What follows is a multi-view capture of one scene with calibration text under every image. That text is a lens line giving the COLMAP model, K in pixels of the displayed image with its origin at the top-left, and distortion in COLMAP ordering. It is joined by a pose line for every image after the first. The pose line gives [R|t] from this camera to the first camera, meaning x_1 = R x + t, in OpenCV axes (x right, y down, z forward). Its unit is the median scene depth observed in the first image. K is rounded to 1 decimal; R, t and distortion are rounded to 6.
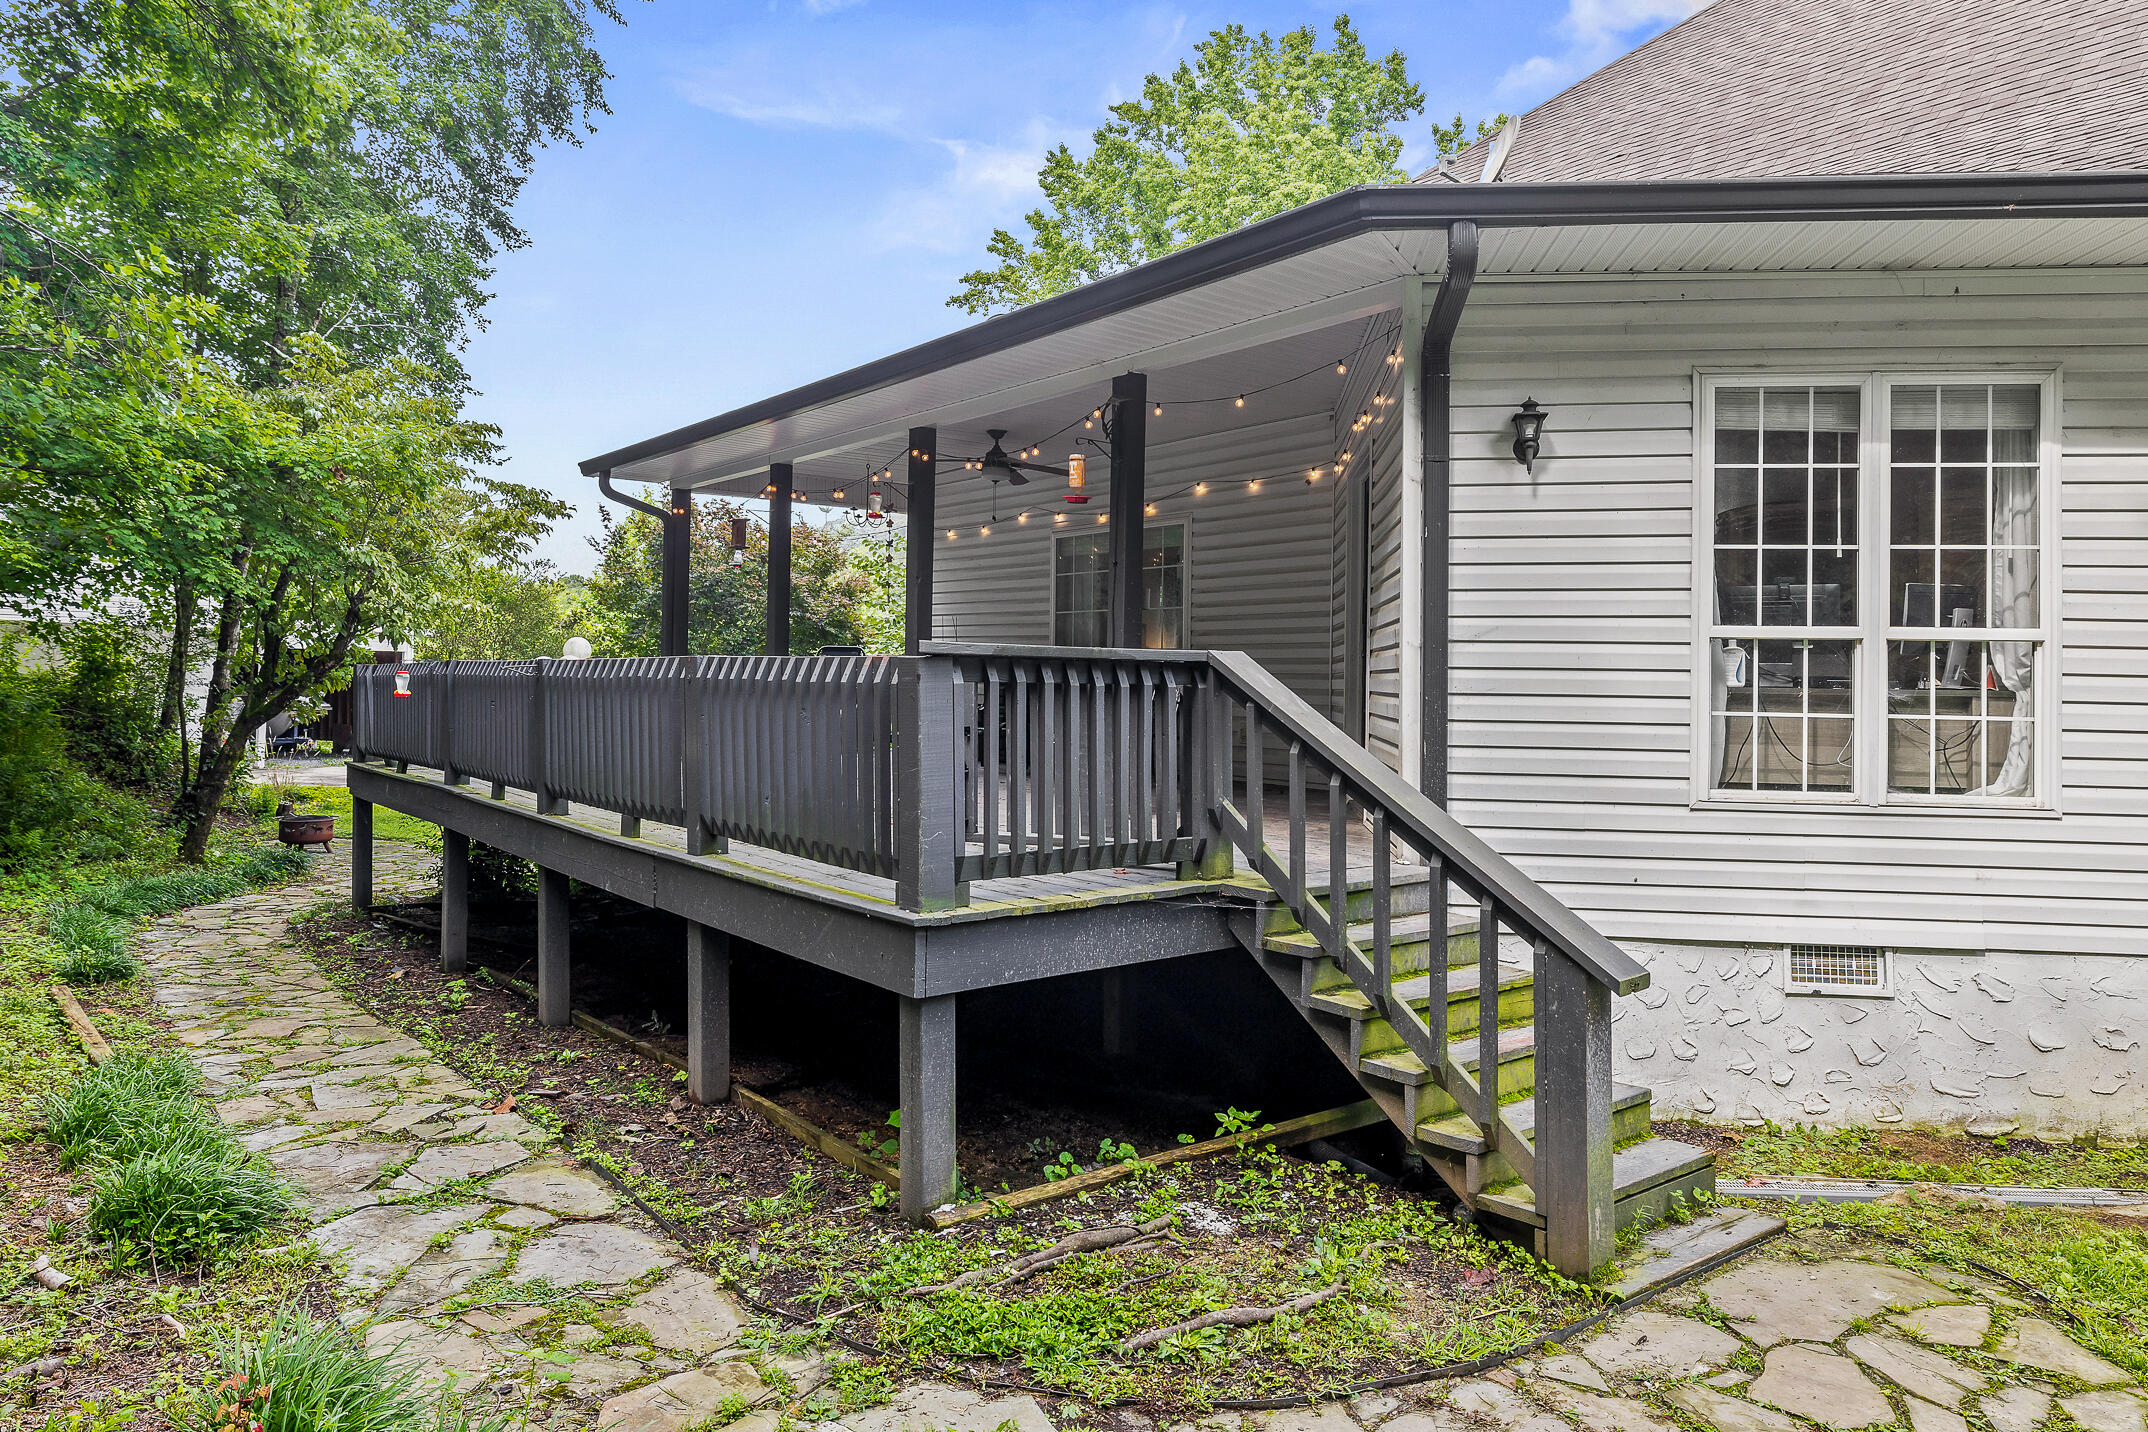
lens RADIAL K [[1345.6, 0, 1065.6], [0, 1345.6, 649.6], [0, 0, 1]] dist [-0.003085, 0.001354]
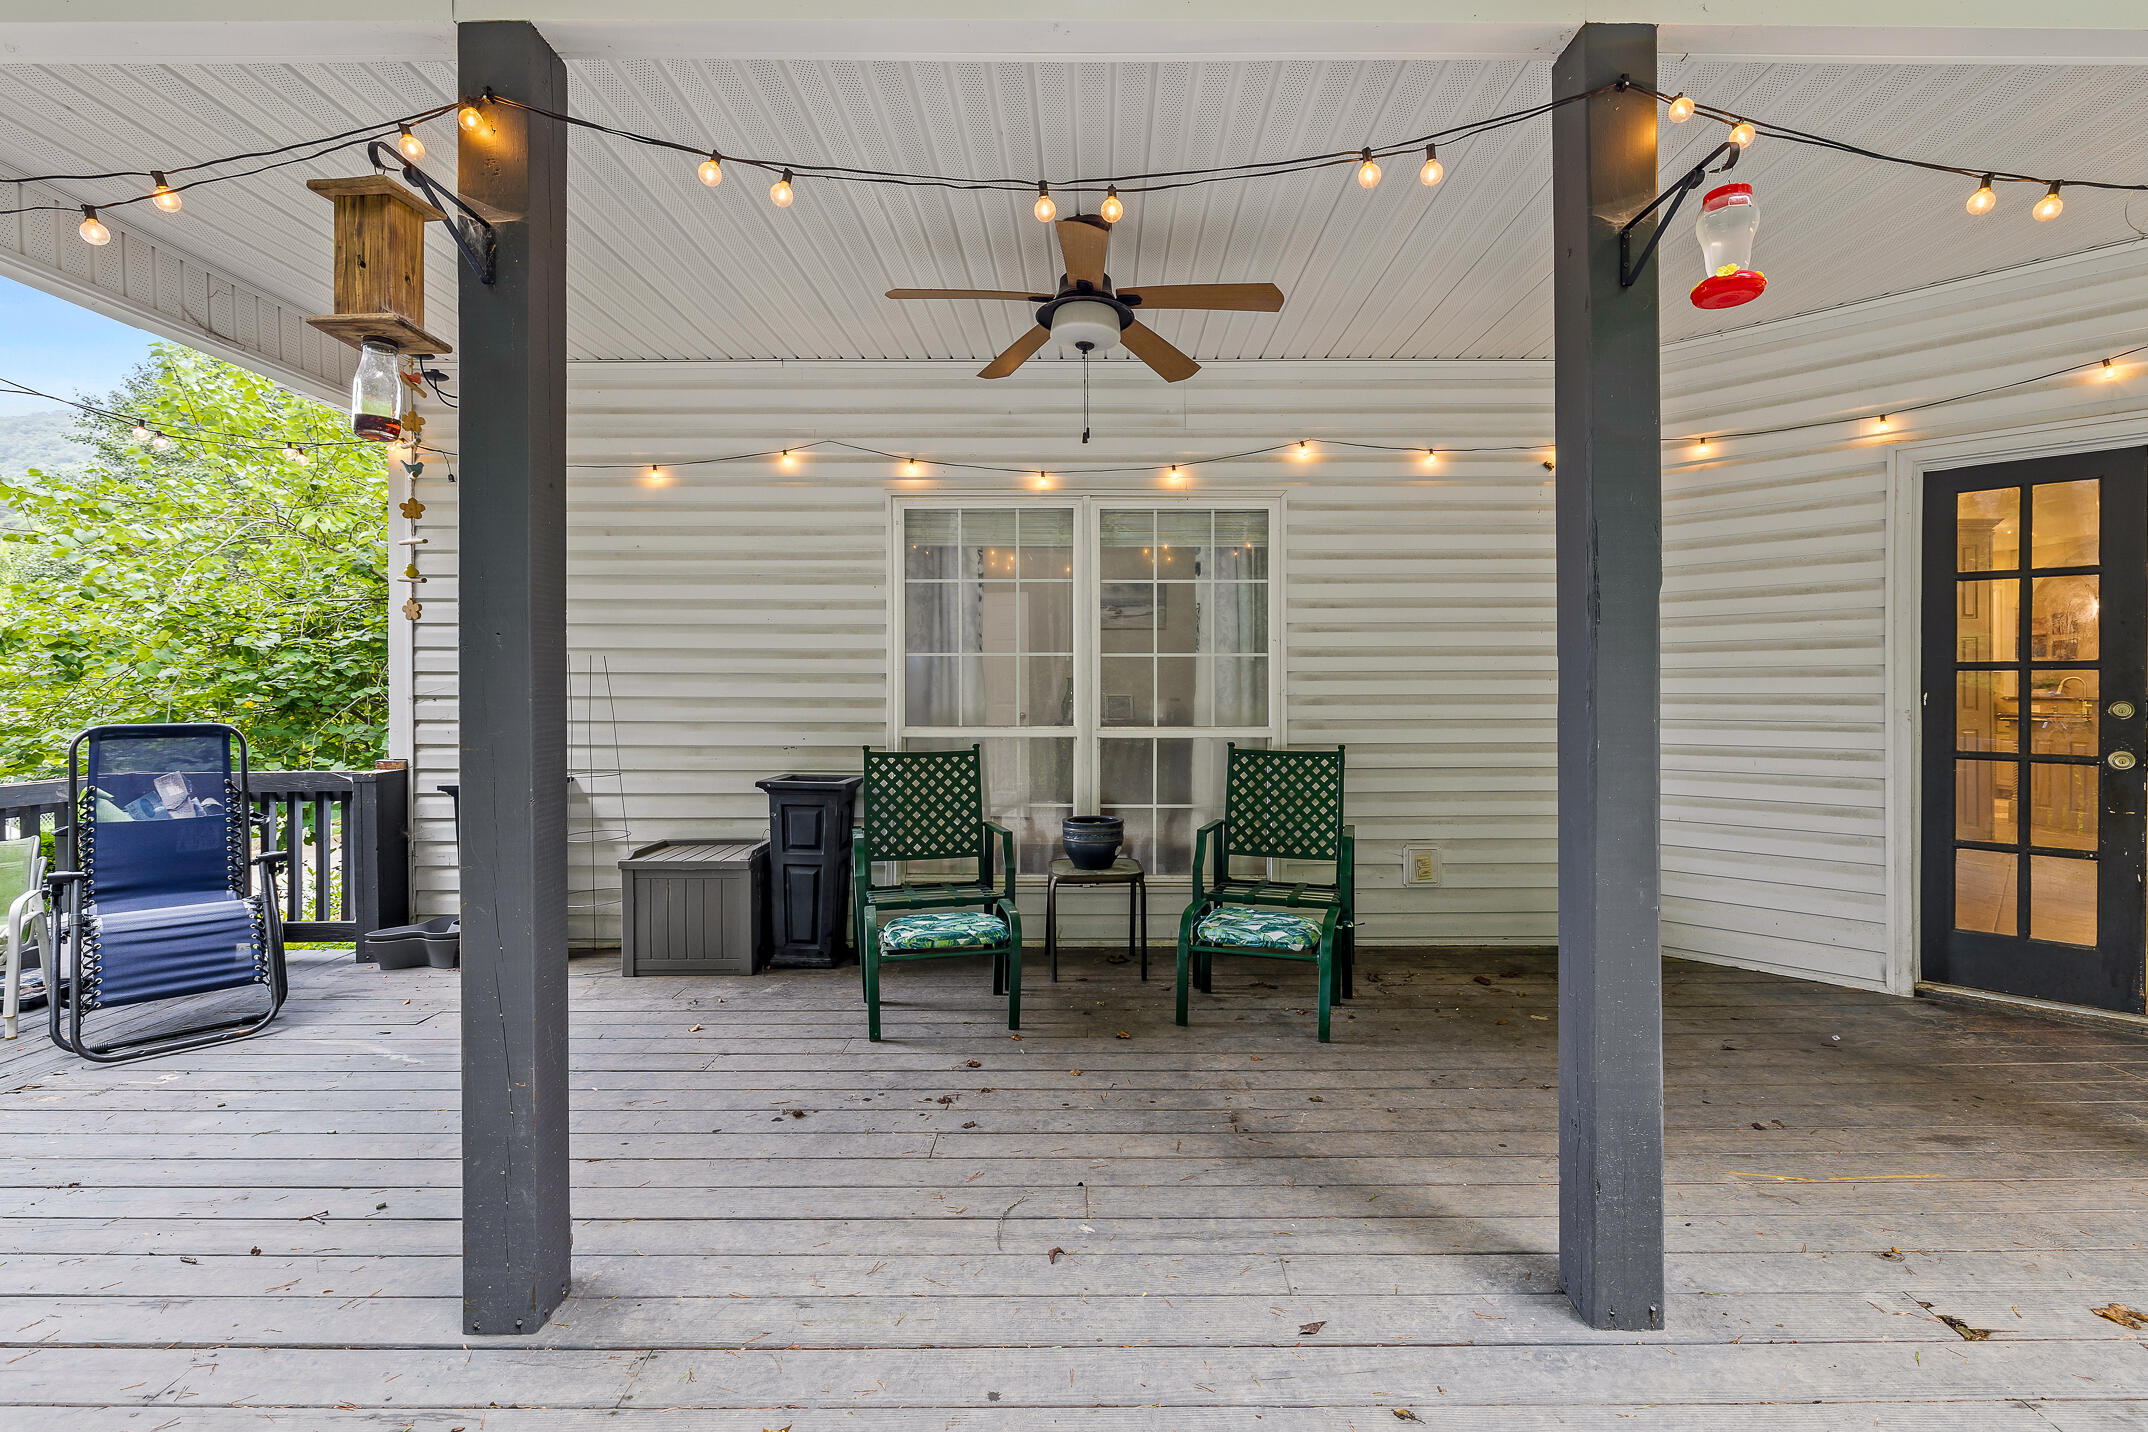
lens RADIAL K [[961.4, 0, 1086.9], [0, 961.4, 694.2], [0, 0, 1]] dist [-0.005212, 0.001848]
pose [[0.613547, -0.025353, 0.789251, -0.538716], [-0.003587, 0.999385, 0.034892, -0.054324], [-0.789650, -0.024239, 0.613078, 1.527939]]
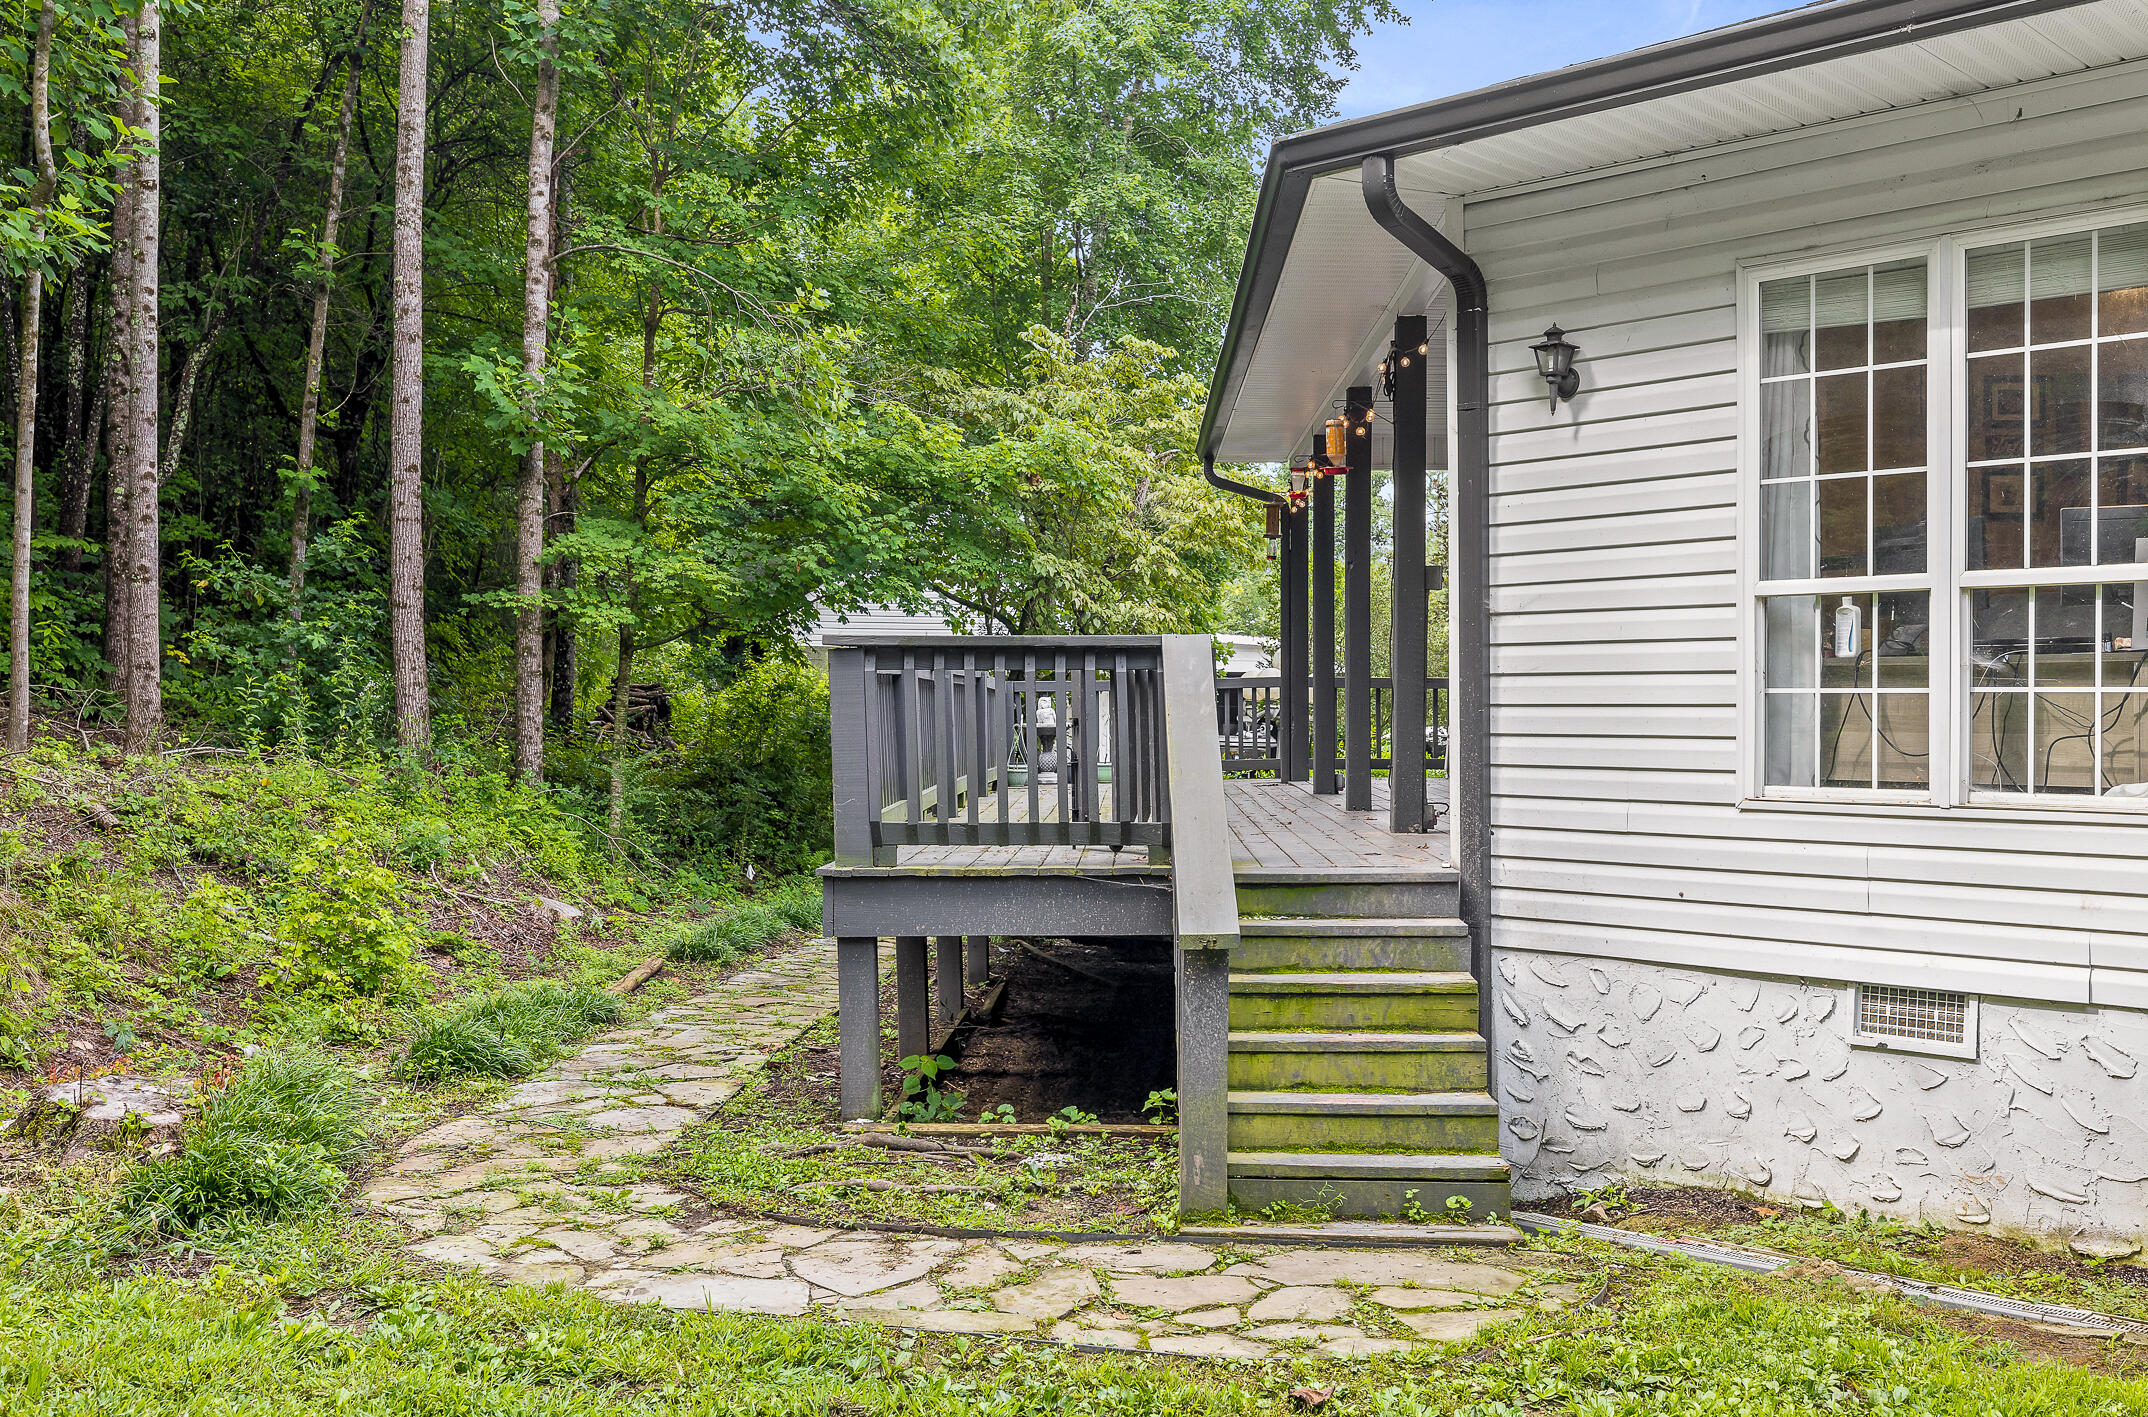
lens RADIAL K [[2042.4, 0, 1147.2], [0, 2042.4, 705.8], [0, 0, 1]] dist [0.000255, 0.000000]
pose [[0.790056, -0.014913, -0.612853, 0.927302], [0.026795, 0.999589, 0.010219, 0.033826], [0.612449, -0.024495, 0.790131, -0.185656]]
